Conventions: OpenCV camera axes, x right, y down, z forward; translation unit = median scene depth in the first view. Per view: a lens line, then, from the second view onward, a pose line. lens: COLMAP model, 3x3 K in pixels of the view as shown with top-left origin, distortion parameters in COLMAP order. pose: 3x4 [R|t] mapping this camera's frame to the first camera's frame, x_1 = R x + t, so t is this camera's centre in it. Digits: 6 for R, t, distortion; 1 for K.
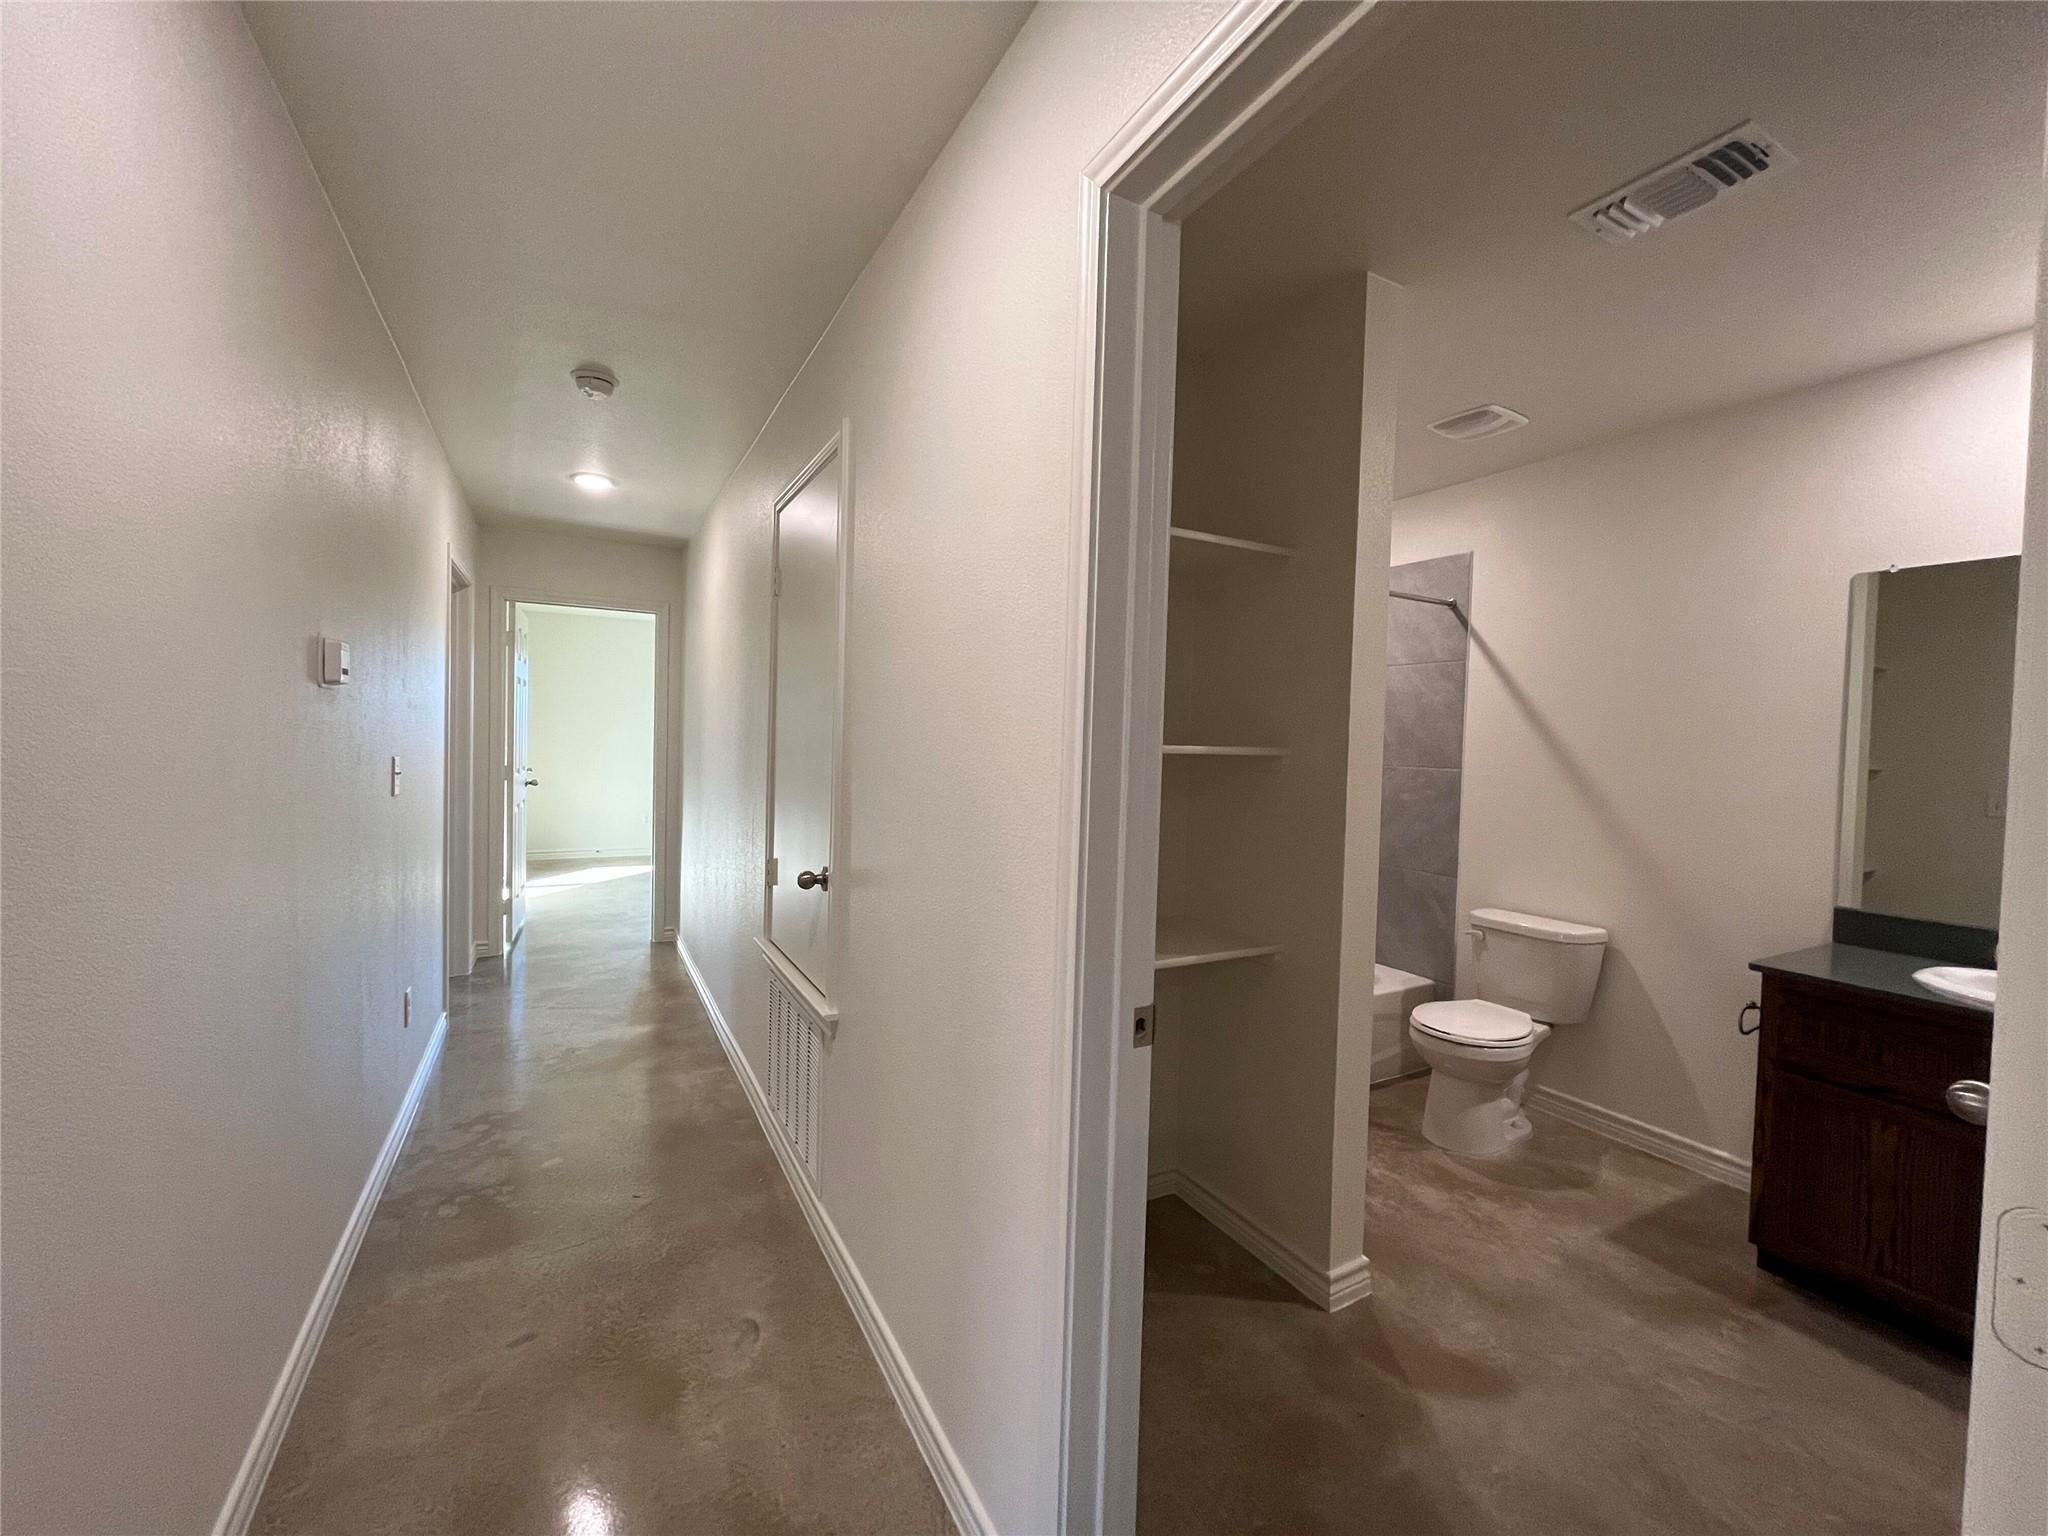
lens RADIAL K [[829.7, 0, 1019.2], [0, 829.7, 761.9], [0, 0, 1]] dist [-0.000467, 0.000179]
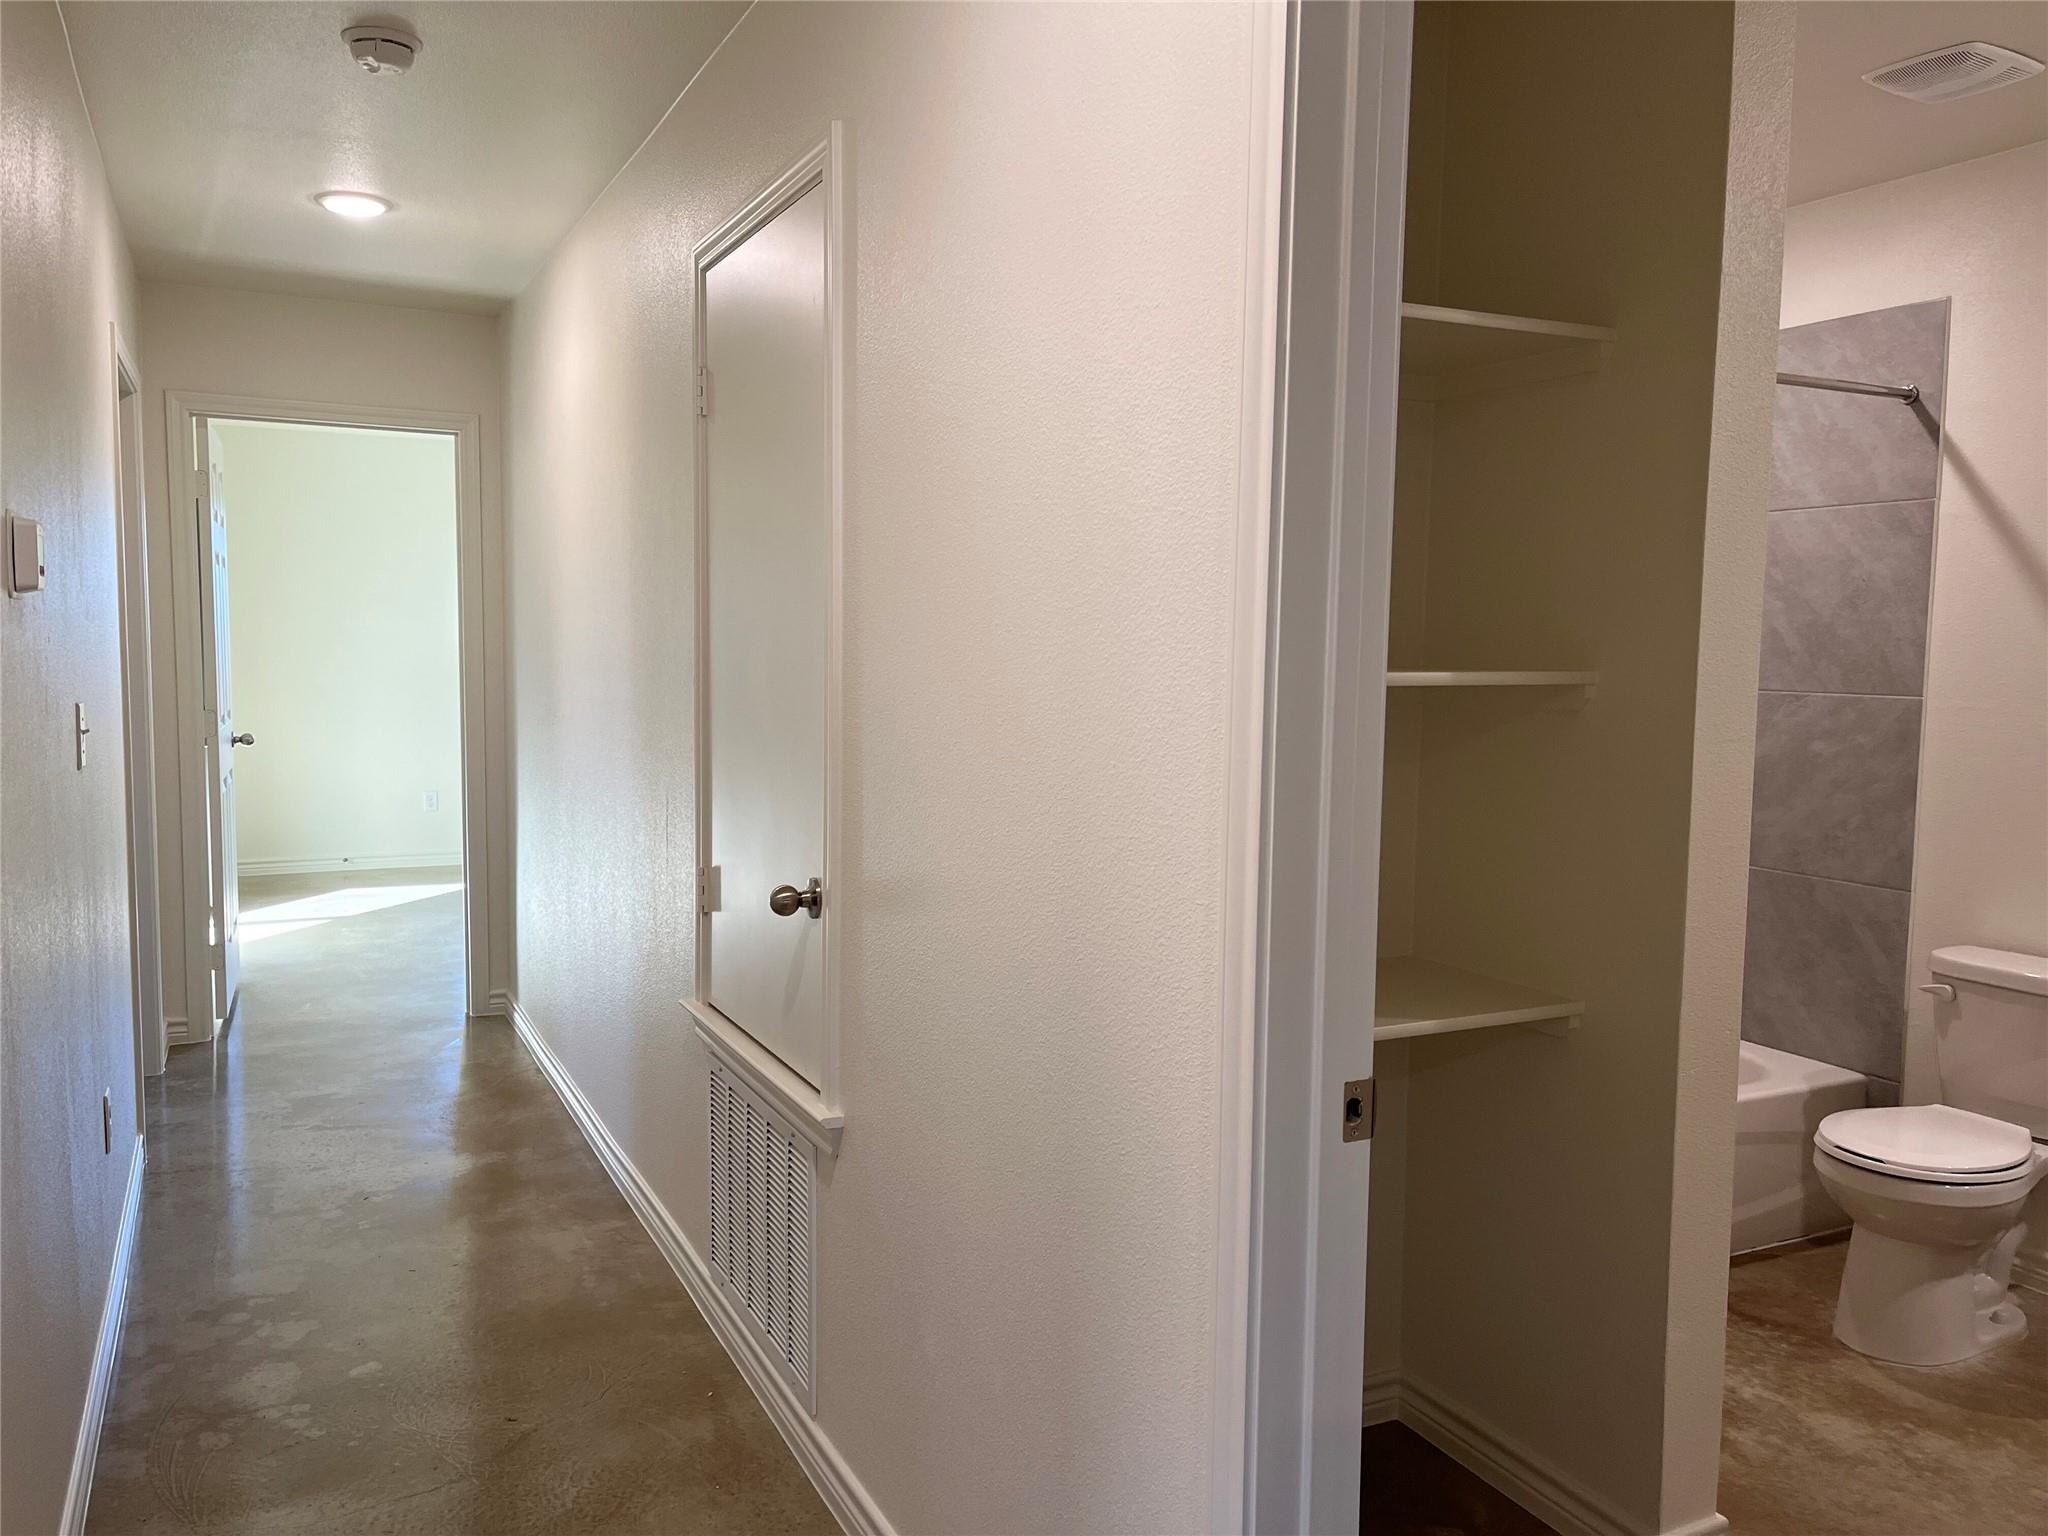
lens RADIAL K [[1555.1, 0, 1020.6], [0, 1555.1, 780.1], [0, 0, 1]] dist [0.103556, -0.143517]
pose [[0.998919, -0.011552, -0.045037, -0.022627], [0.014285, 0.998045, 0.060844, -0.009523], [0.044246, -0.061422, 0.997131, -0.092332]]
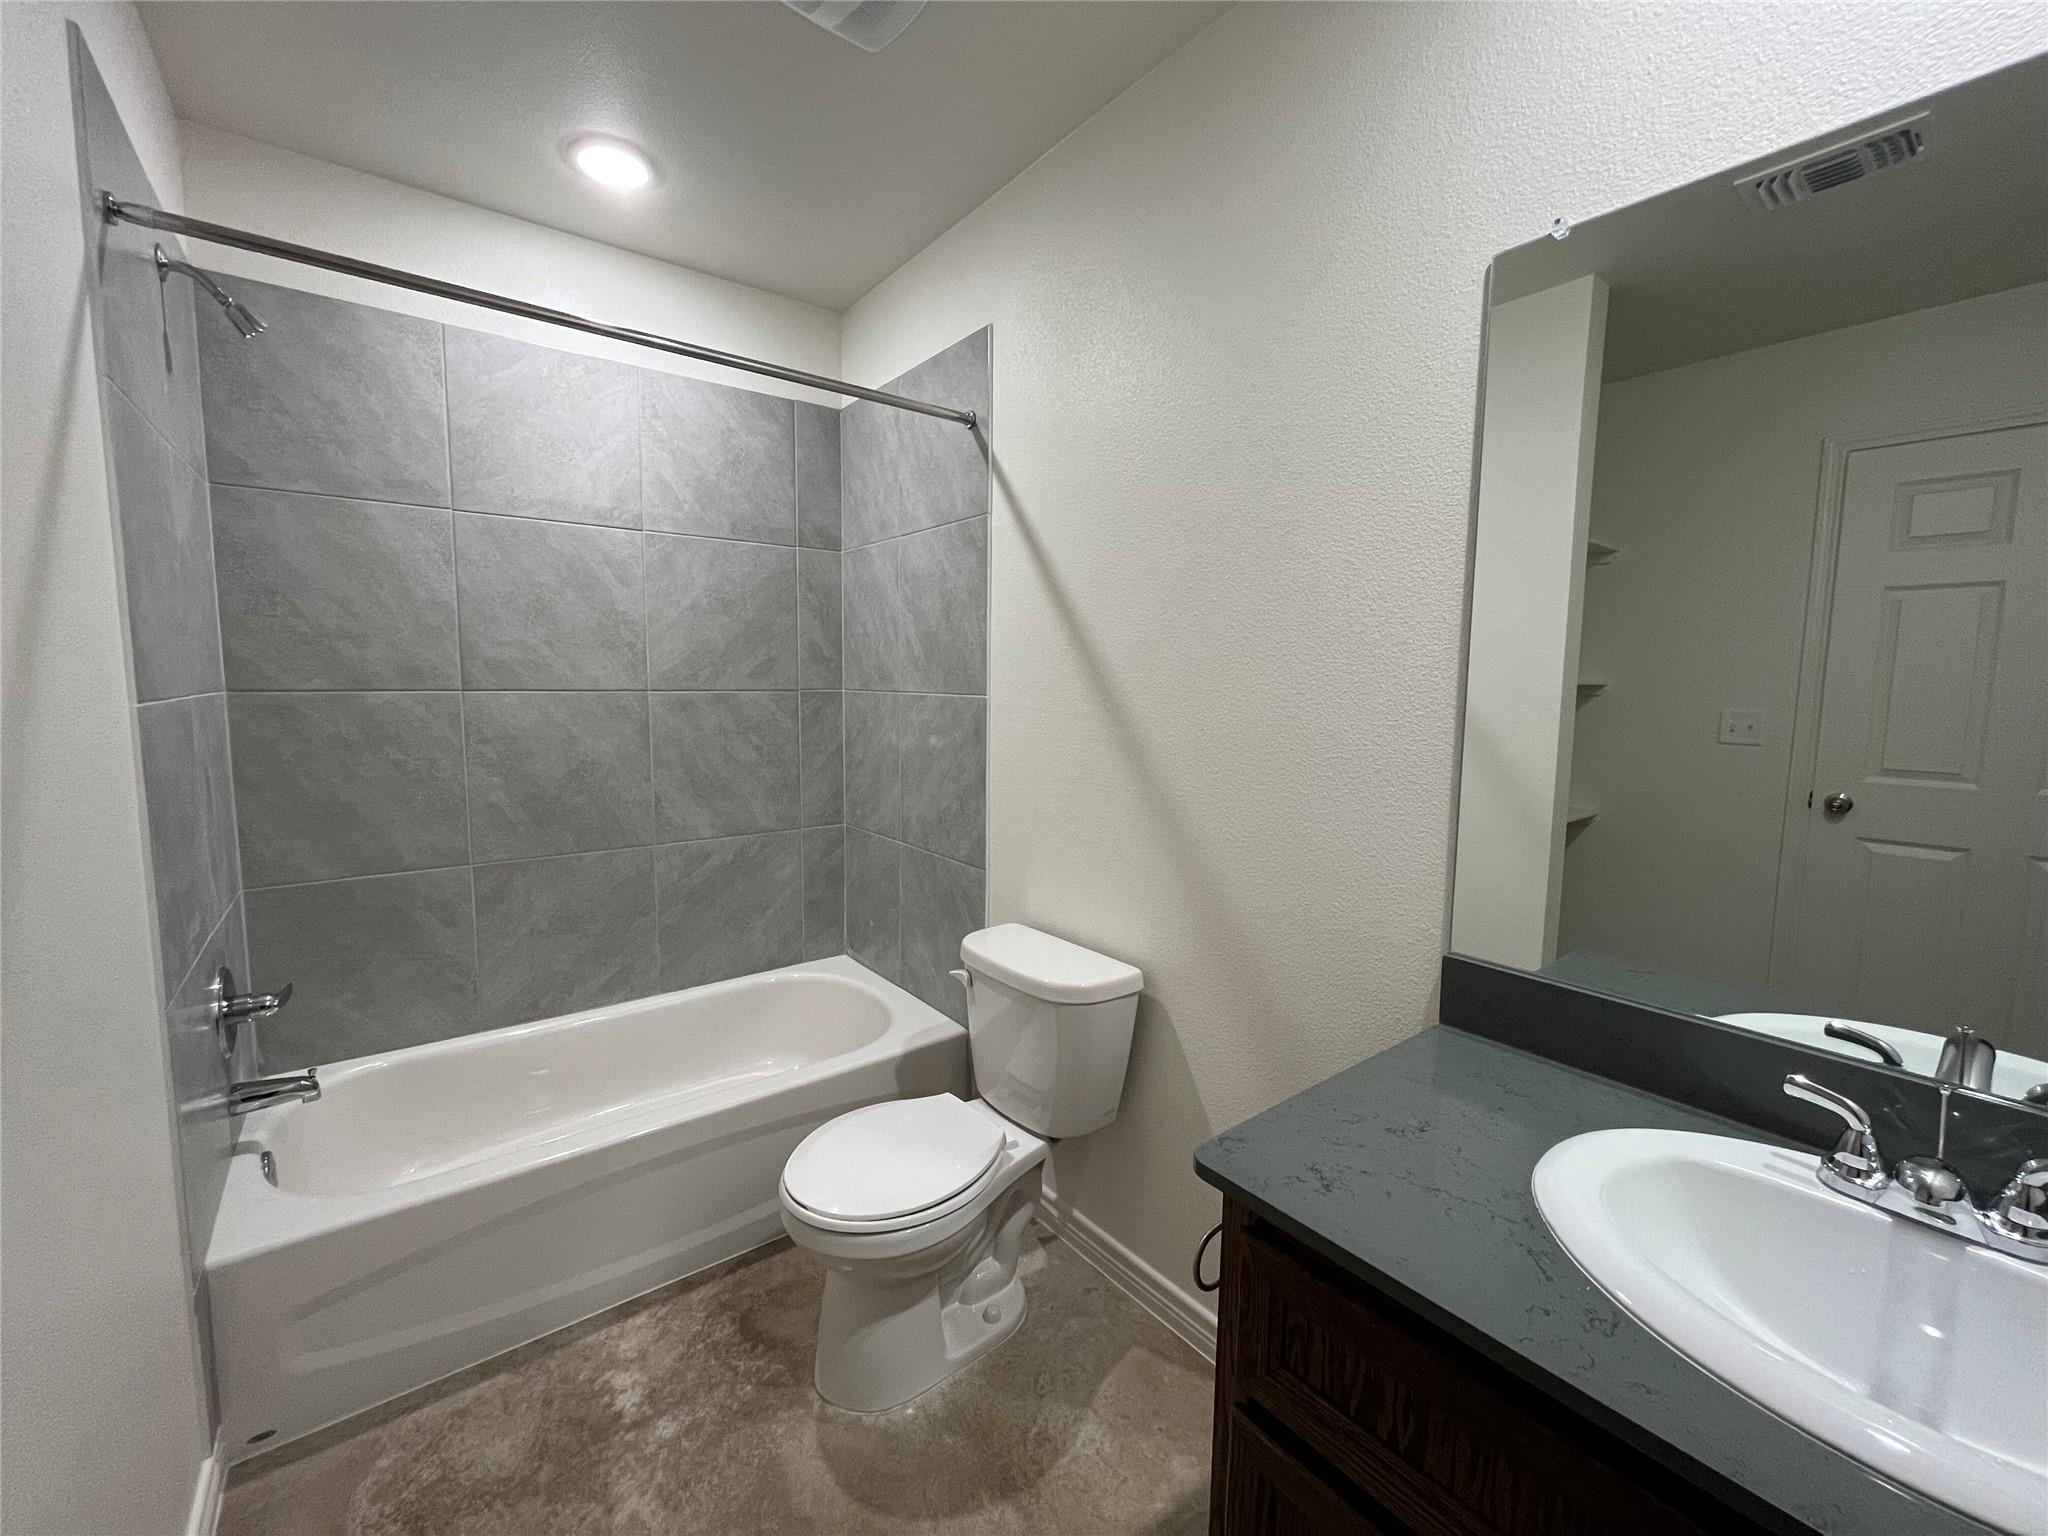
lens RADIAL K [[829.7, 0, 1019.2], [0, 829.7, 761.9], [0, 0, 1]] dist [-0.000467, 0.000179]
pose [[0.988096, -0.032674, 0.150328, 0.514664], [0.020587, 0.996479, 0.081272, 0.009010], [-0.152454, -0.077210, 0.985290, 0.434004]]
